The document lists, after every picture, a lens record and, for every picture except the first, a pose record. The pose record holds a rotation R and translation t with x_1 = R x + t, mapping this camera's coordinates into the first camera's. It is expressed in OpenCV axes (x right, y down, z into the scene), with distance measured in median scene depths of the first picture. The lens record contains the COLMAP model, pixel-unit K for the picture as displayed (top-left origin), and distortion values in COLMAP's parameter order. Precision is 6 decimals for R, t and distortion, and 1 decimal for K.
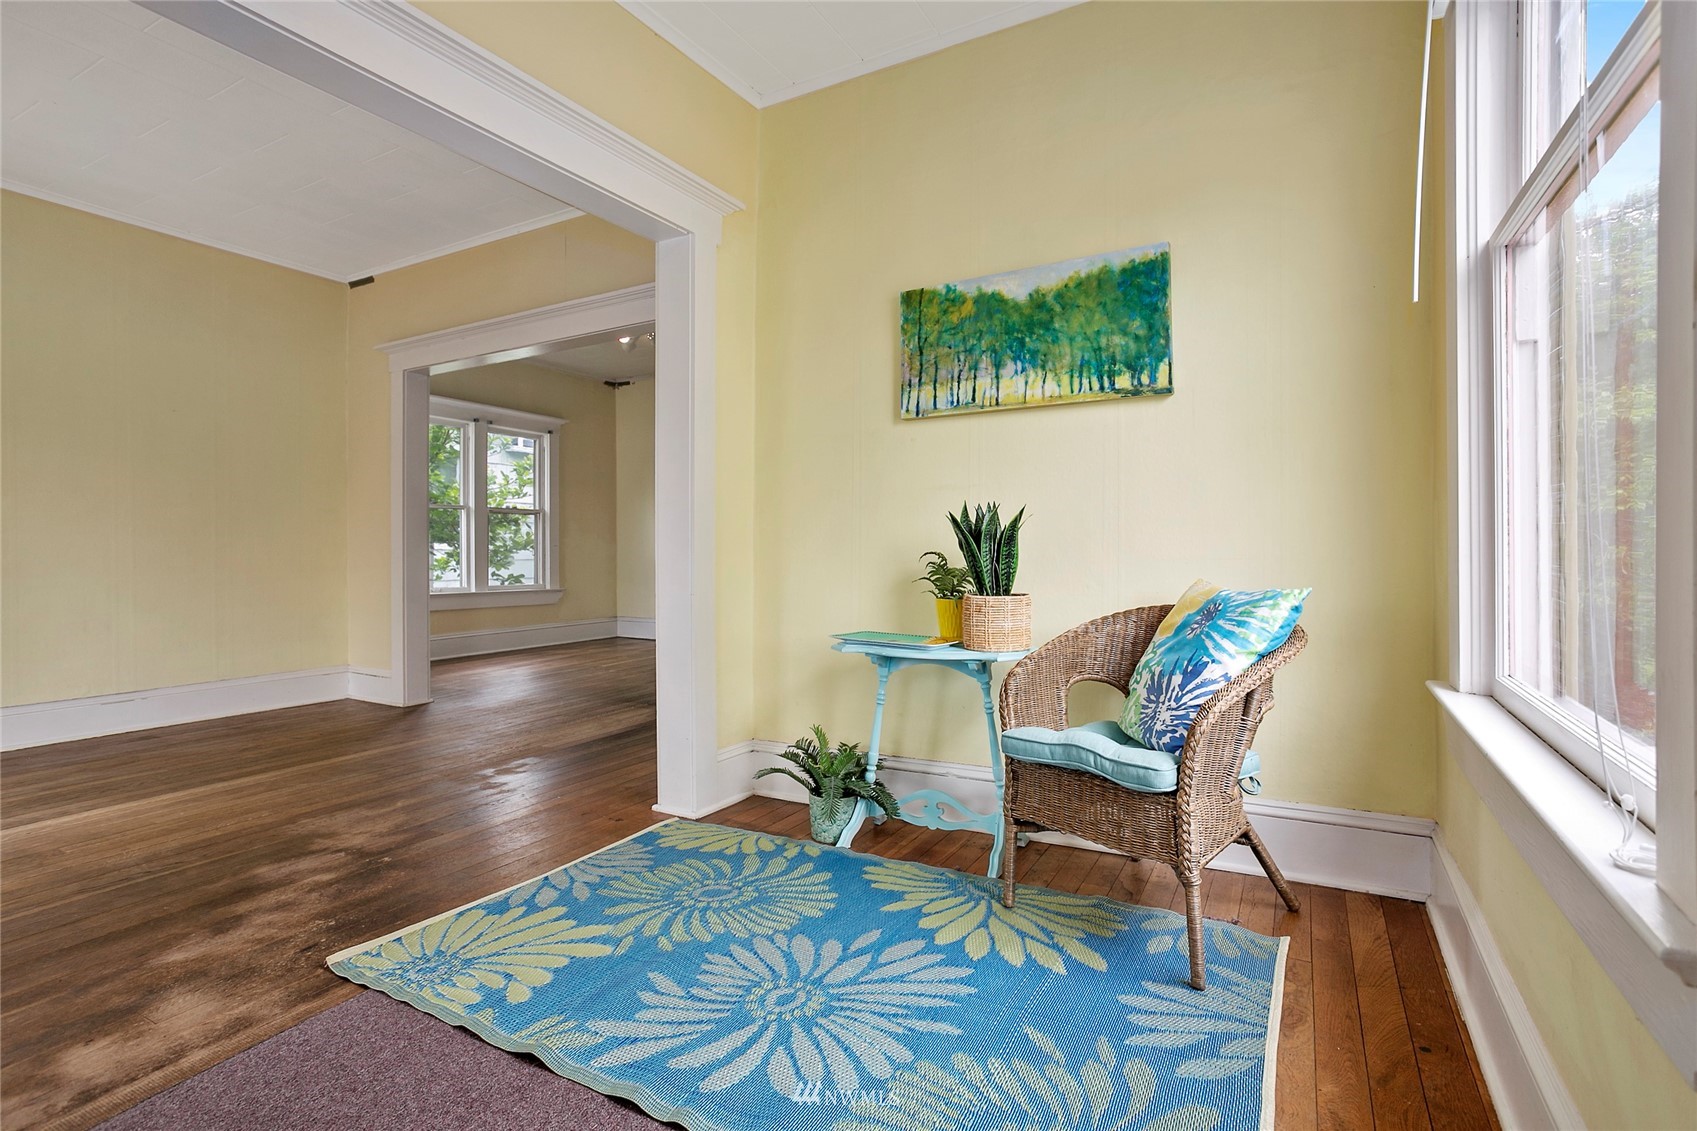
lens RADIAL K [[833.2, 0, 849.8], [0, 833.2, 554.0], [0, 0, 1]] dist [-0.057075, 0.033678]
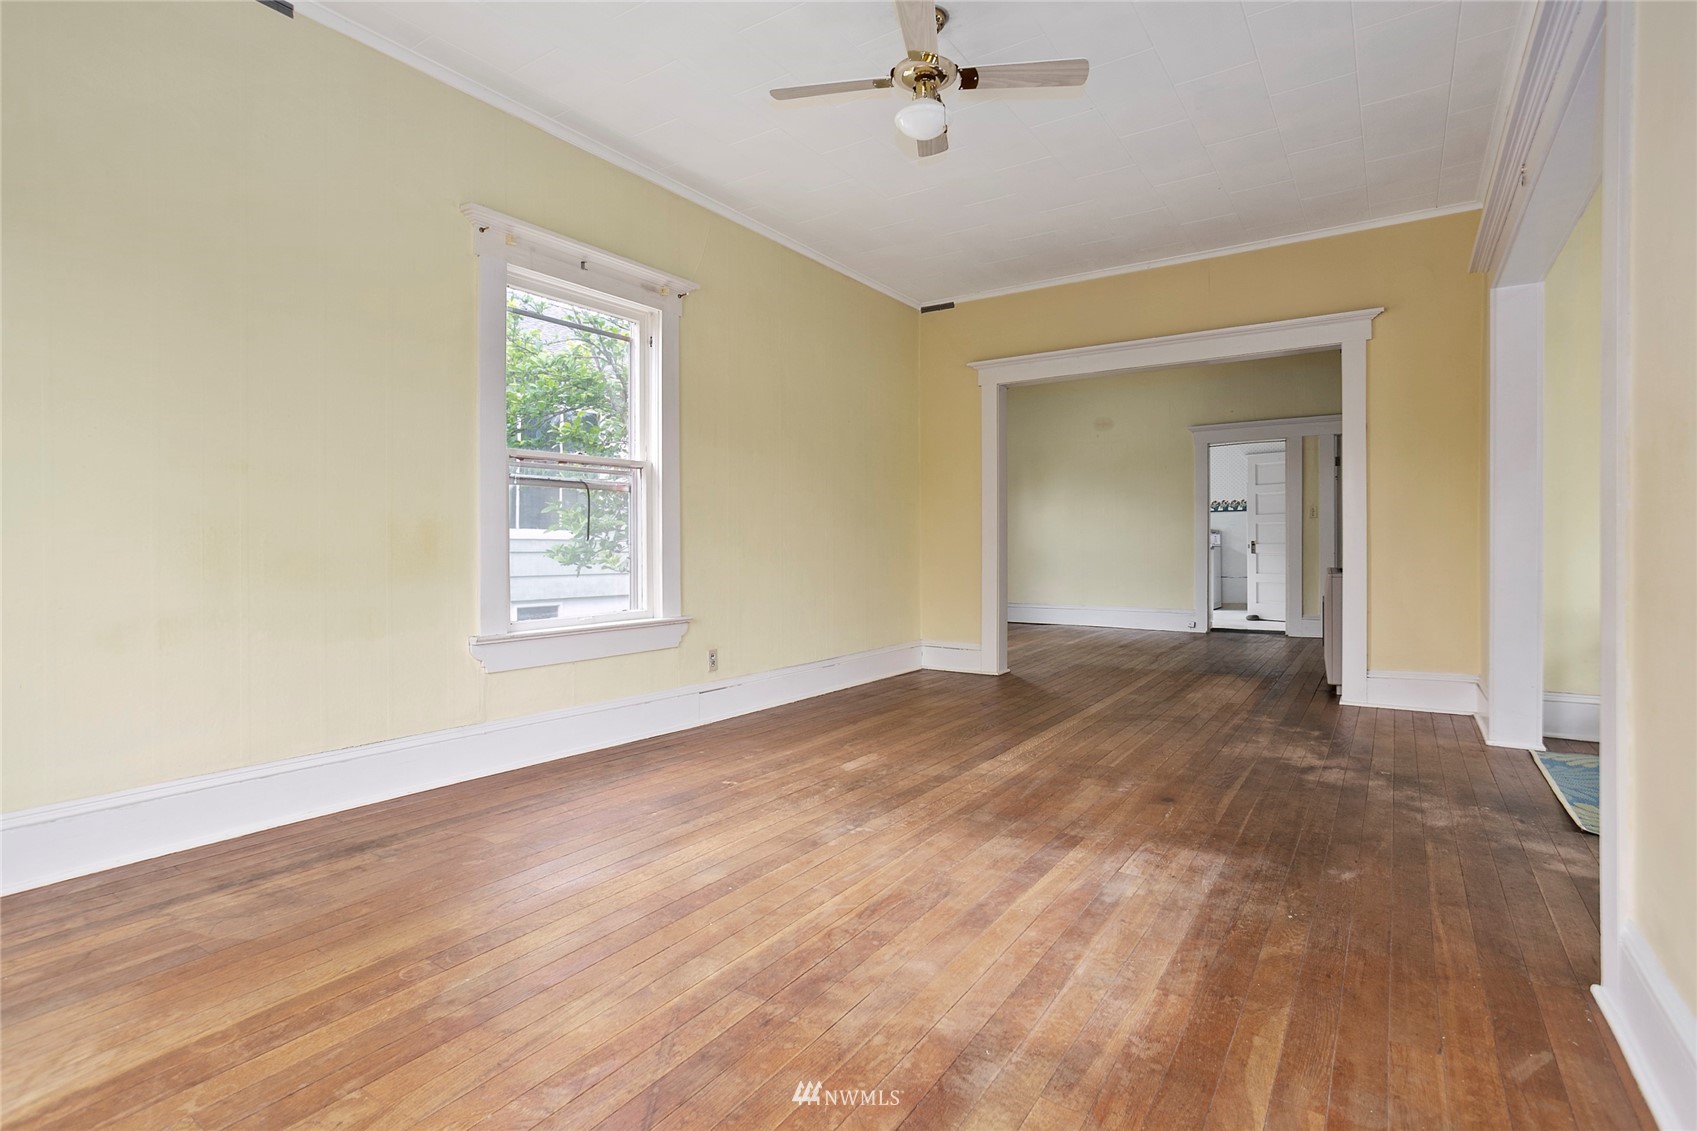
lens RADIAL K [[823.9, 0, 852.7], [0, 823.9, 540.0], [0, 0, 1]] dist [-0.035483, 0.000994]
pose [[0.996730, -0.005268, -0.080635, -1.127249], [0.004354, 0.999924, -0.011513, 0.015448], [0.080689, 0.011124, 0.996677, -0.298153]]
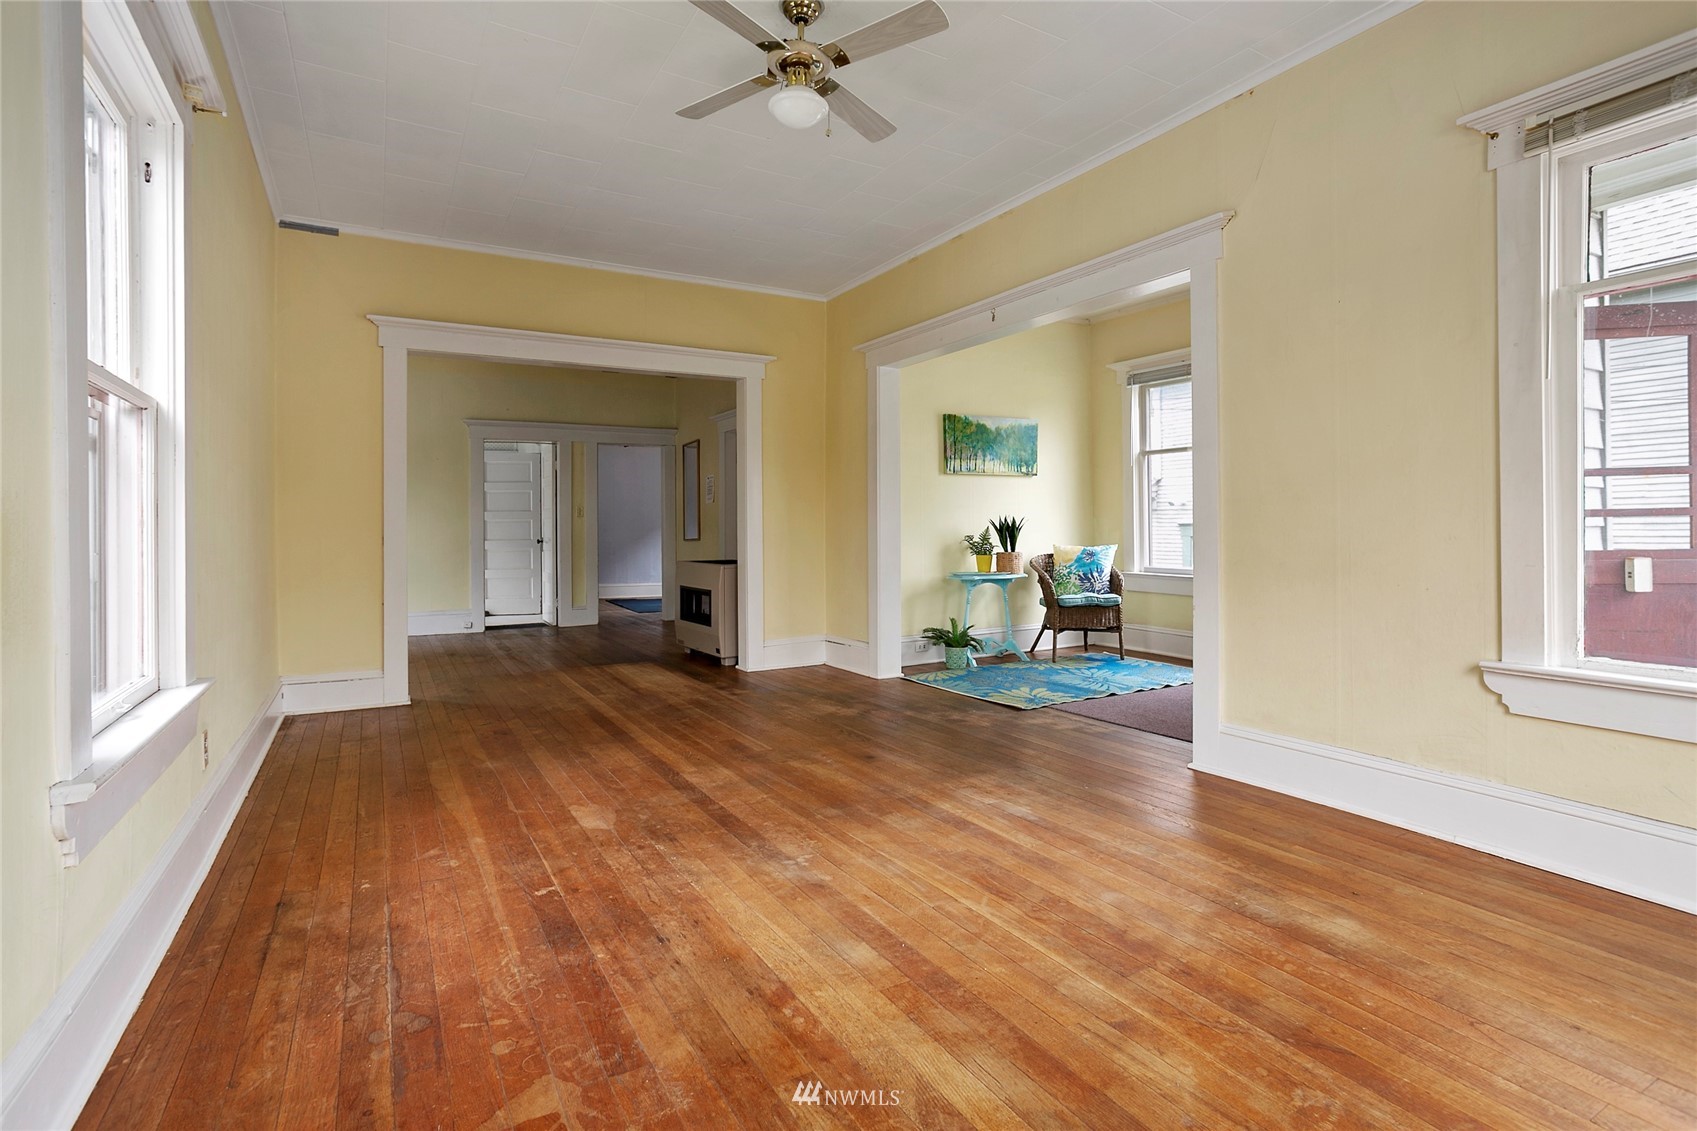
lens RADIAL K [[816.1, 0, 848.1], [0, 816.1, 545.6], [0, 0, 1]] dist [-0.058270, 0.032359]
pose [[0.506984, -0.015689, 0.861813, -1.874015], [0.011309, 0.999869, 0.011550, -0.002874], [-0.861882, 0.003891, 0.507095, 0.151547]]
